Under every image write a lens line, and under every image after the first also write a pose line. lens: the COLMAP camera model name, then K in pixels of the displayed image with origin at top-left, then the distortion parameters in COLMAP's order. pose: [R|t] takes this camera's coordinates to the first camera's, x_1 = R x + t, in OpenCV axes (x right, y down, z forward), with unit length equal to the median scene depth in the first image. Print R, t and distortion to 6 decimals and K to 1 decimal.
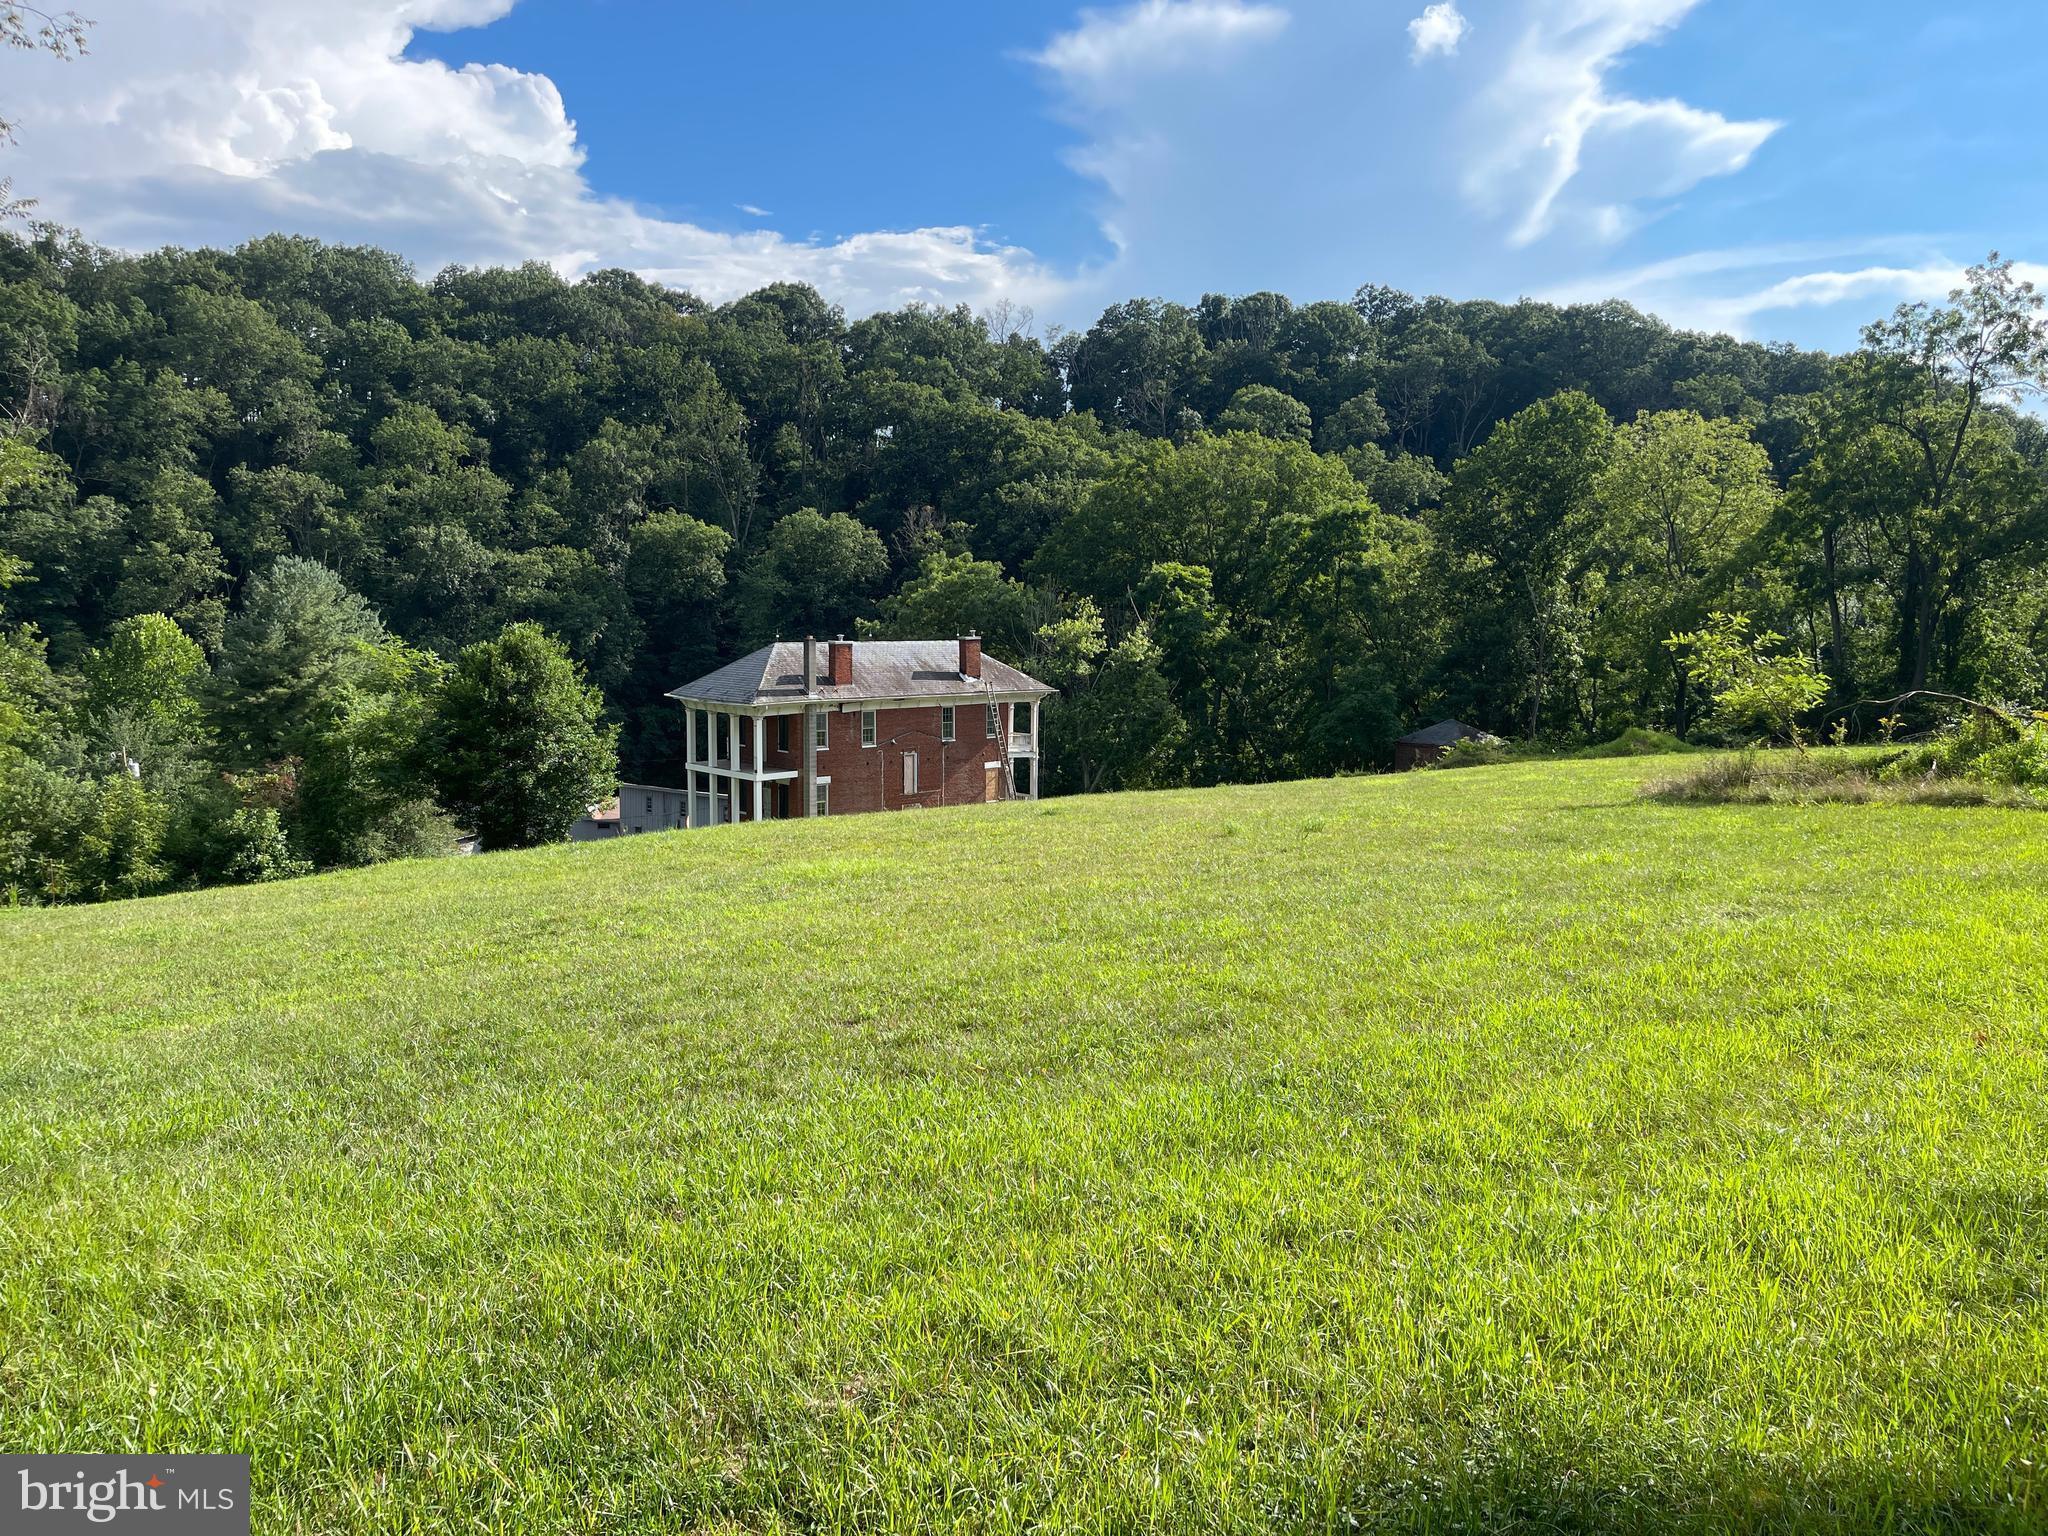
lens RADIAL K [[1538.6, 0, 1024.0], [0, 1538.6, 768.0], [0, 0, 1]] dist [0.078891, -0.116659]
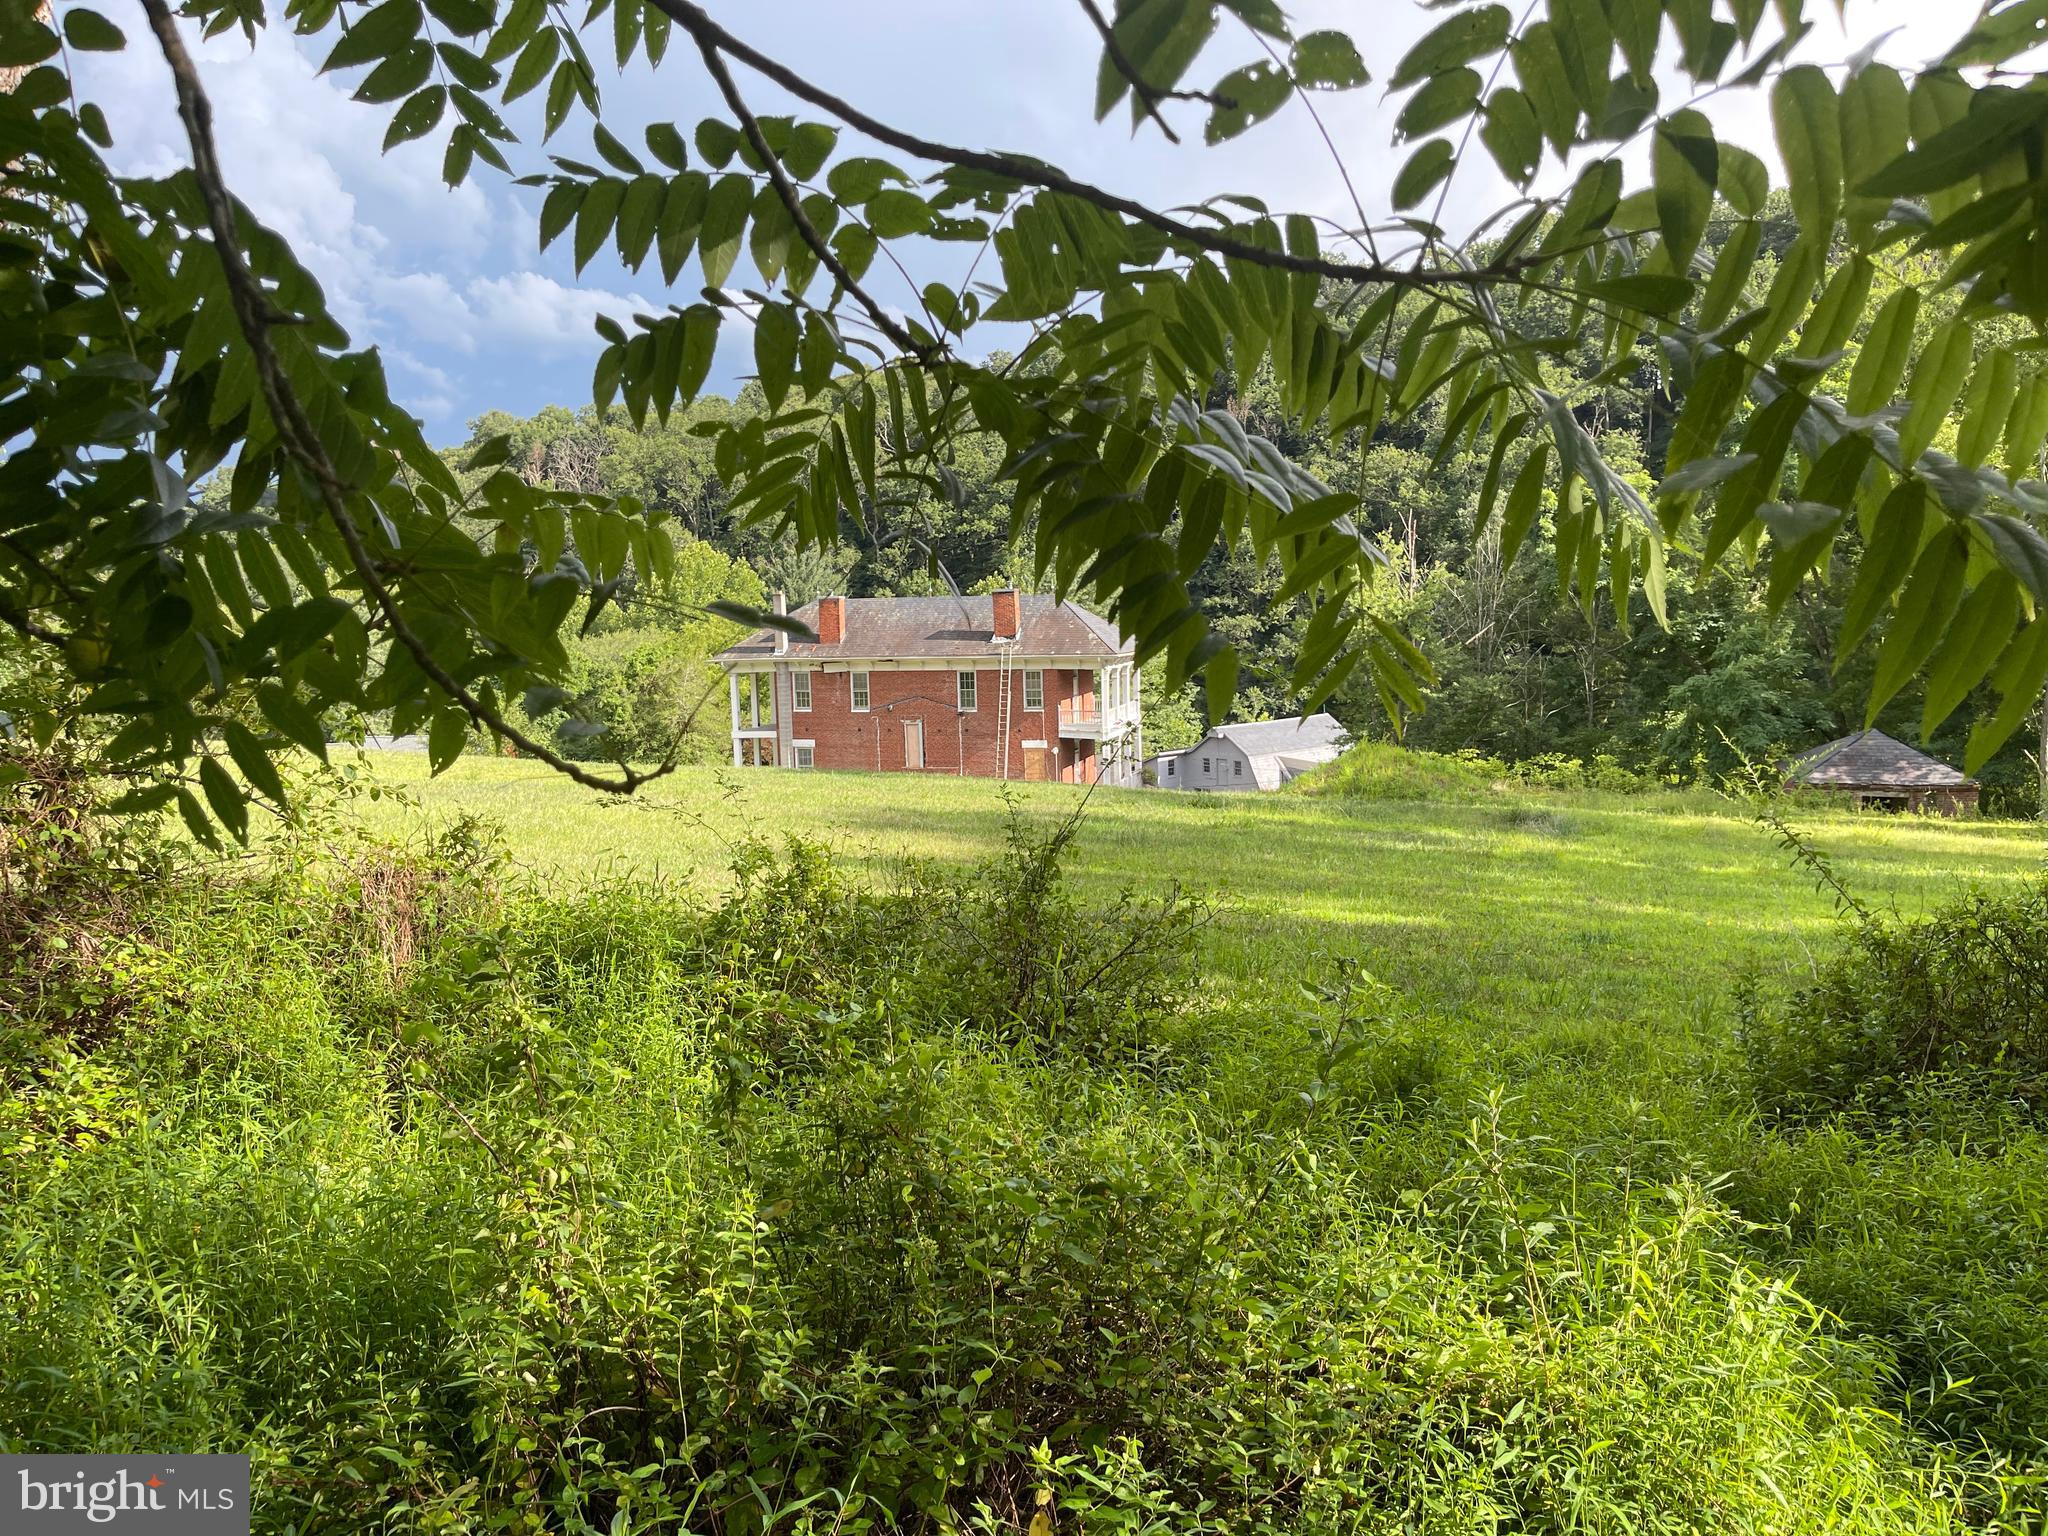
lens RADIAL K [[1538.6, 0, 1024.0], [0, 1538.6, 768.0], [0, 0, 1]] dist [0.078891, -0.116659]
pose [[0.497030, 0.077310, -0.864283, 0.681921], [-0.065395, 0.996528, 0.051532, -0.031137], [0.865266, 0.030907, 0.500360, 0.576163]]
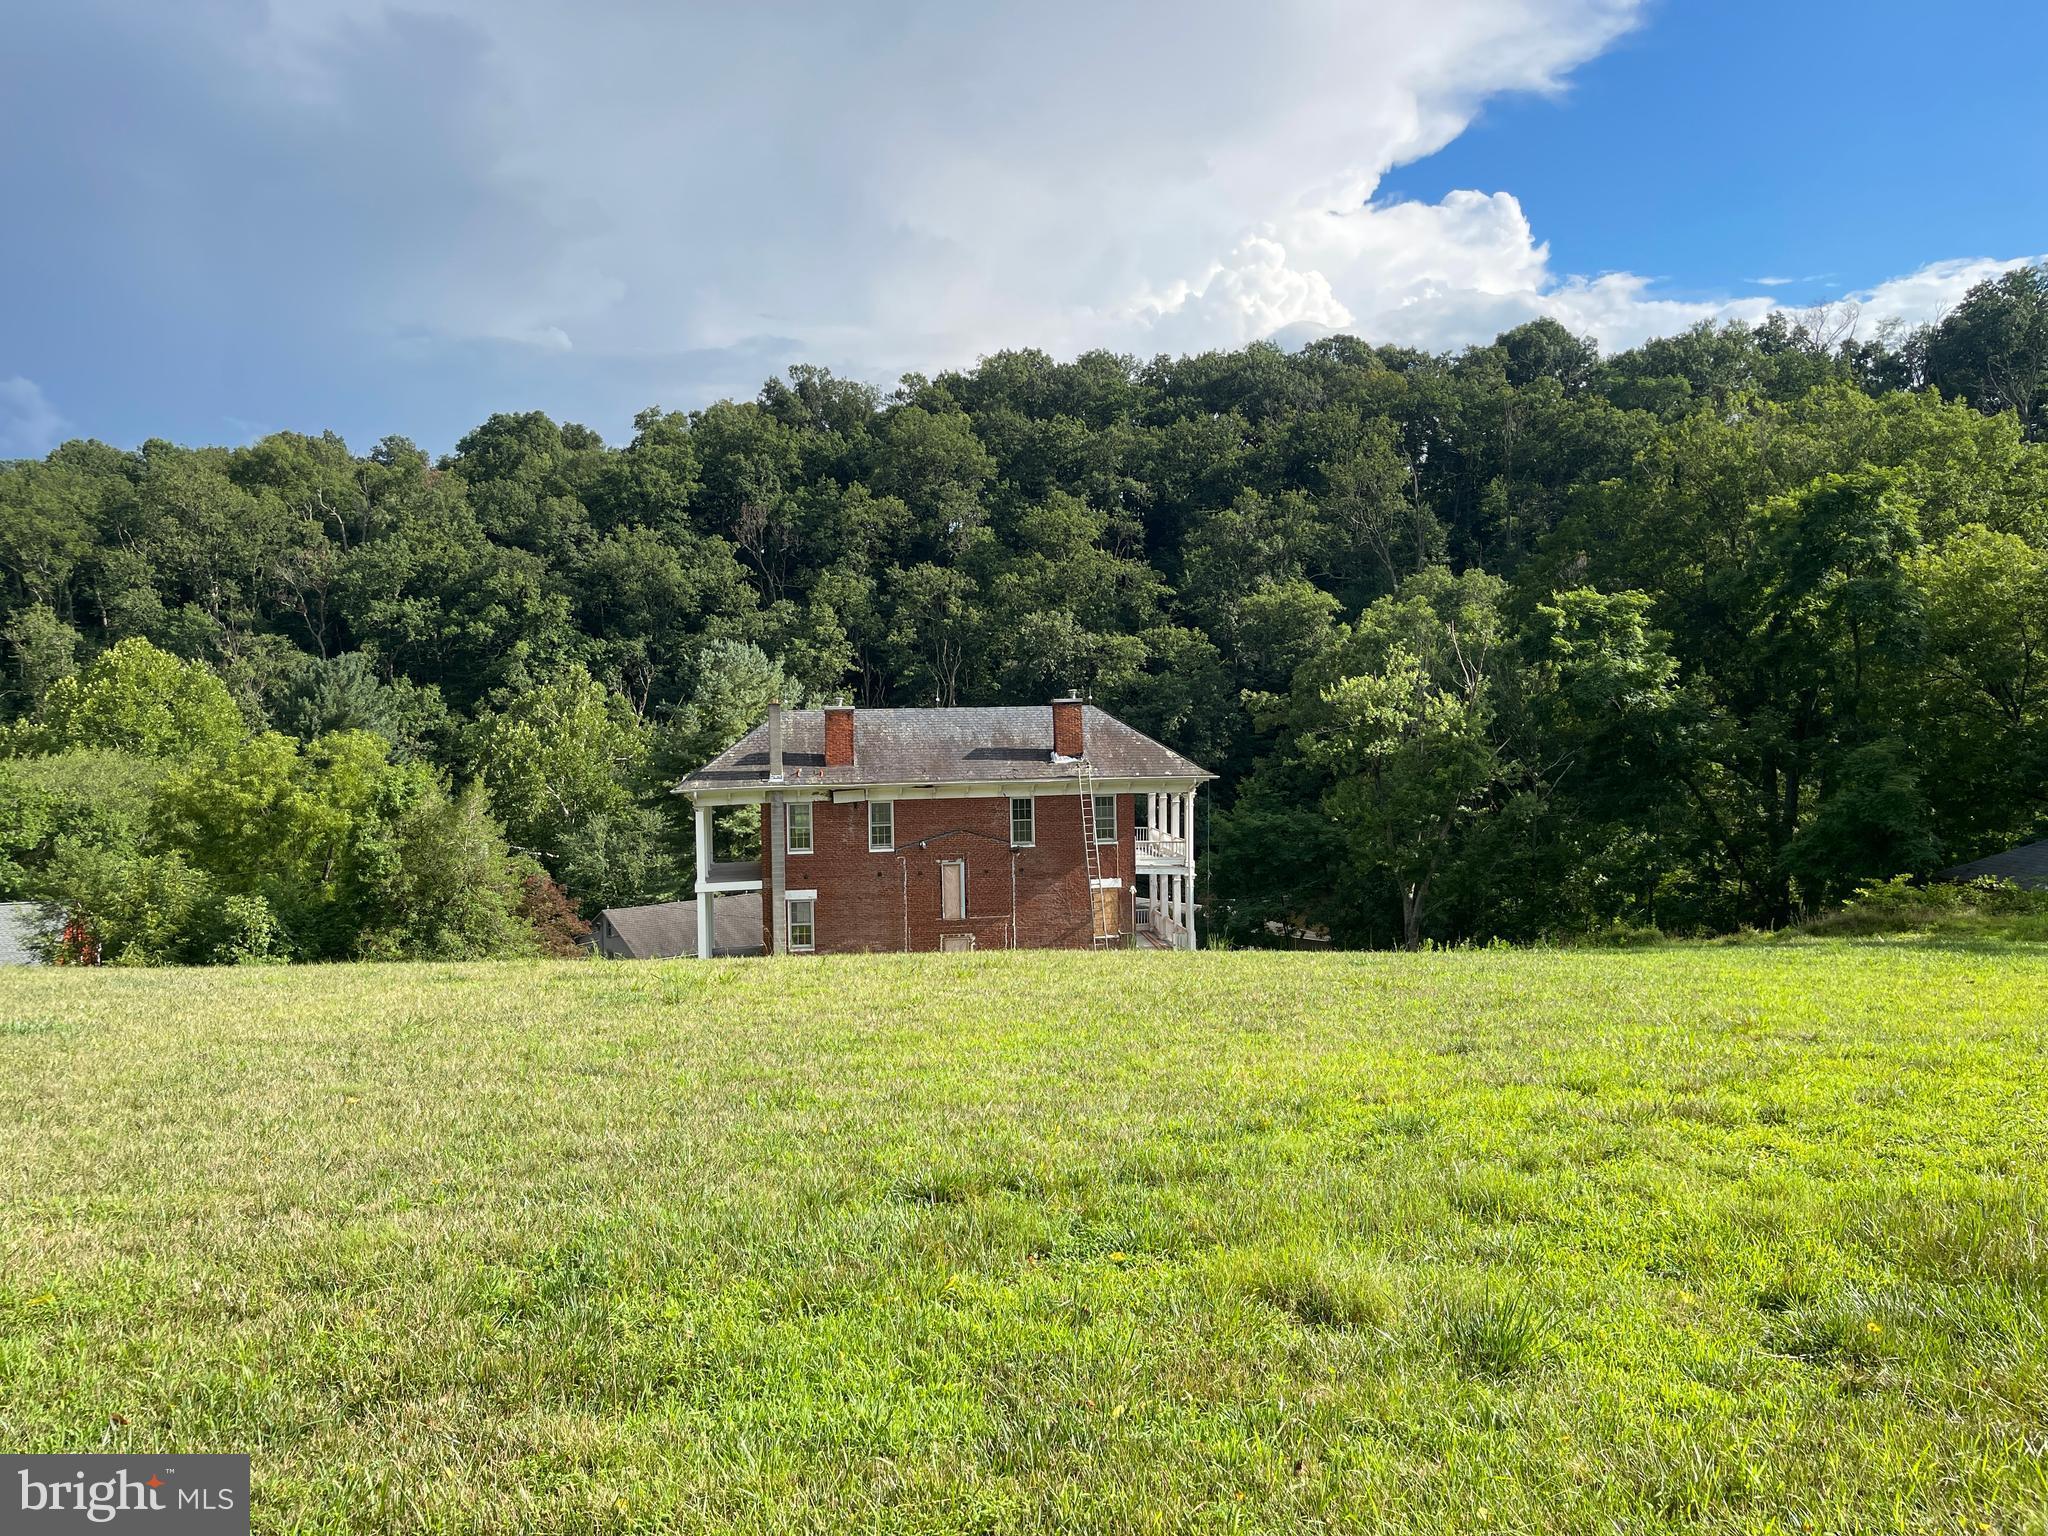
lens RADIAL K [[1538.6, 0, 1024.0], [0, 1538.6, 768.0], [0, 0, 1]] dist [0.078891, -0.116659]
pose [[0.830152, 0.004618, -0.557518, 0.329551], [-0.038042, 0.998104, -0.048377, -0.018685], [0.556238, 0.061369, 0.828754, 0.399190]]
